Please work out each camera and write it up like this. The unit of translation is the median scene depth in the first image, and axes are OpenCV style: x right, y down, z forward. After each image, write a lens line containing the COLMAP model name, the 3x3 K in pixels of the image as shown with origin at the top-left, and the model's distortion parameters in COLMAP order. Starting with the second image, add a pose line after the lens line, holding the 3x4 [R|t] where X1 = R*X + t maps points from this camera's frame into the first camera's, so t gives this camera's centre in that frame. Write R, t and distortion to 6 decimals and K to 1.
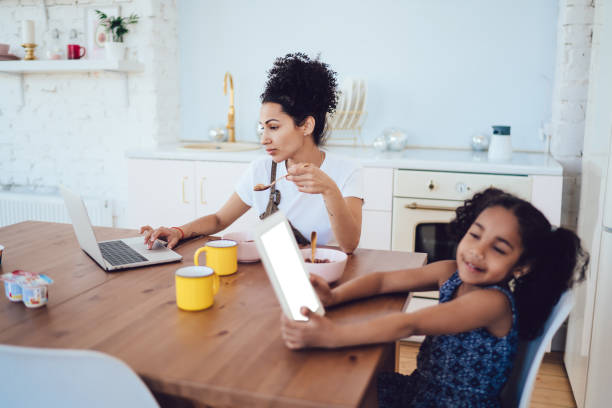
lens RADIAL K [[659.7, 0, 300.6], [0, 659.7, 203.6], [0, 0, 1]] dist [-0.029306, 0.000000]
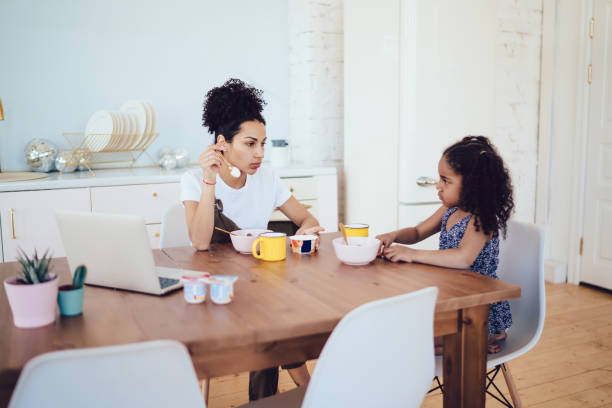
lens RADIAL K [[659.7, 0, 307.9], [0, 659.7, 205.0], [0, 0, 1]] dist [-0.029306, 0.000000]
pose [[0.714192, -0.098762, 0.692947, -0.474888], [0.135893, 0.990723, 0.001143, 0.008440], [-0.686632, 0.093351, 0.720987, 0.074558]]
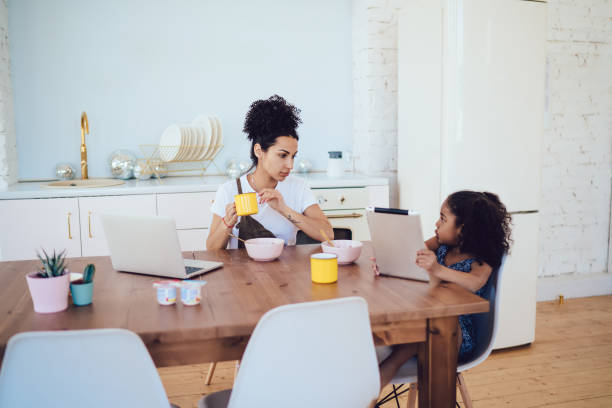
lens RADIAL K [[659.7, 0, 310.7], [0, 659.7, 202.8], [0, 0, 1]] dist [-0.029306, 0.000000]
pose [[0.841553, -0.076765, 0.534692, -0.401677], [0.110120, 0.993444, -0.030691, 0.016498], [-0.528831, 0.084708, 0.844490, -0.064766]]
